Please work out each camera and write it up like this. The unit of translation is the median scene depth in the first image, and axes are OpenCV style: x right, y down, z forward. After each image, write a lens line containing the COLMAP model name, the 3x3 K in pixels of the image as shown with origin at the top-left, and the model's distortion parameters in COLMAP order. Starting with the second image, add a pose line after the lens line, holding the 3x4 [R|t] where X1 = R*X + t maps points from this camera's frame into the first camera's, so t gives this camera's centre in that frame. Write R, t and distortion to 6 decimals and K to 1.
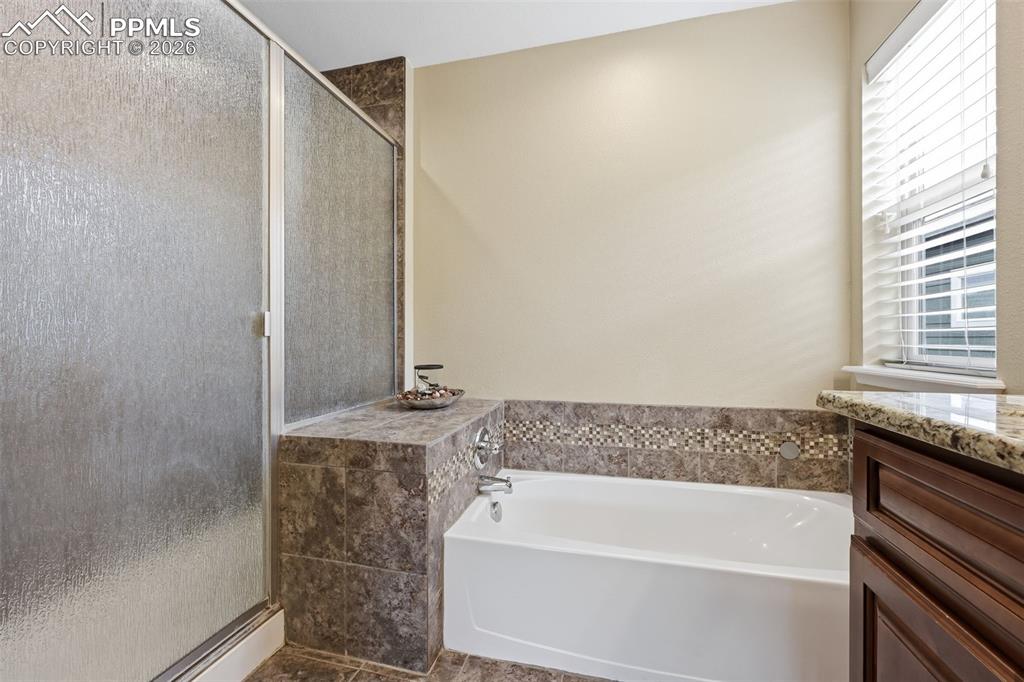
lens RADIAL K [[411.4, 0, 512.2], [0, 411.4, 340.3], [0, 0, 1]] dist [-0.001523, -0.000037]
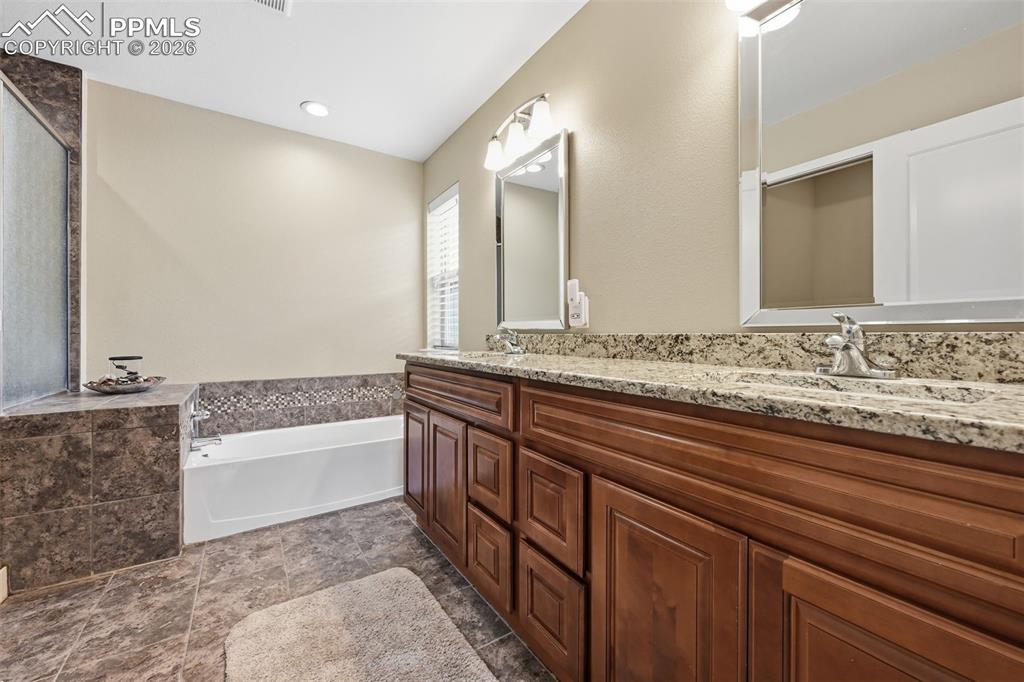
lens RADIAL K [[411.4, 0, 512.2], [0, 411.4, 340.3], [0, 0, 1]] dist [-0.001523, -0.000037]
pose [[0.680293, -0.003875, 0.732930, -0.313084], [-0.001971, 0.999973, 0.007117, 0.003599], [-0.732937, -0.006286, 0.680267, -0.604356]]
